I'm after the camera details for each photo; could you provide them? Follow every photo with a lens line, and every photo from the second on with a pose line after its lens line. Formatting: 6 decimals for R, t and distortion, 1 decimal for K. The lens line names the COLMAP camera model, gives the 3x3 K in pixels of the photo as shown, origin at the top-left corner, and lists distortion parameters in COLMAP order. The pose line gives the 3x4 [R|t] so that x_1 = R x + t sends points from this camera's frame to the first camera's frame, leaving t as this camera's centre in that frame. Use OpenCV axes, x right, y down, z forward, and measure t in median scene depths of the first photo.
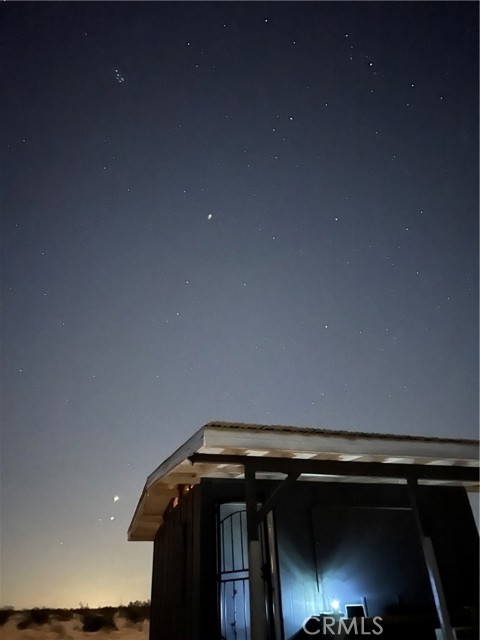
lens RADIAL K [[484.7, 0, 240.0], [0, 484.7, 320.0], [0, 0, 1]] dist [0.036244, -0.008046]
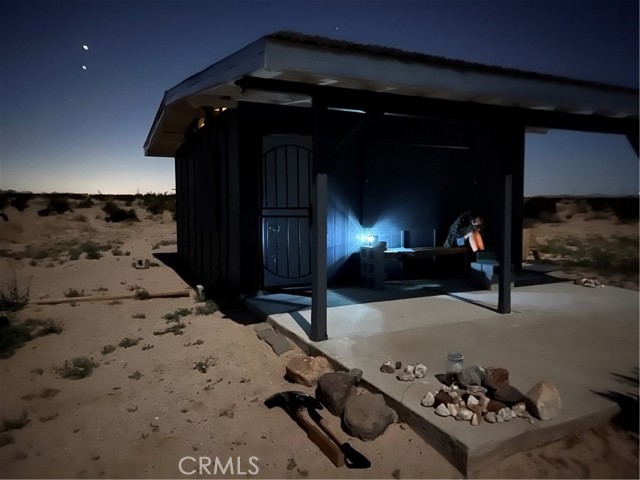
lens RADIAL K [[484.7, 0, 311.4], [0, 484.7, 236.4], [0, 0, 1]] dist [0.036244, -0.008046]
pose [[0.989737, 0.033916, 0.138821, -0.053256], [-0.107302, 0.817960, 0.565180, 0.036131], [-0.094381, -0.574275, 0.813204, 0.179735]]
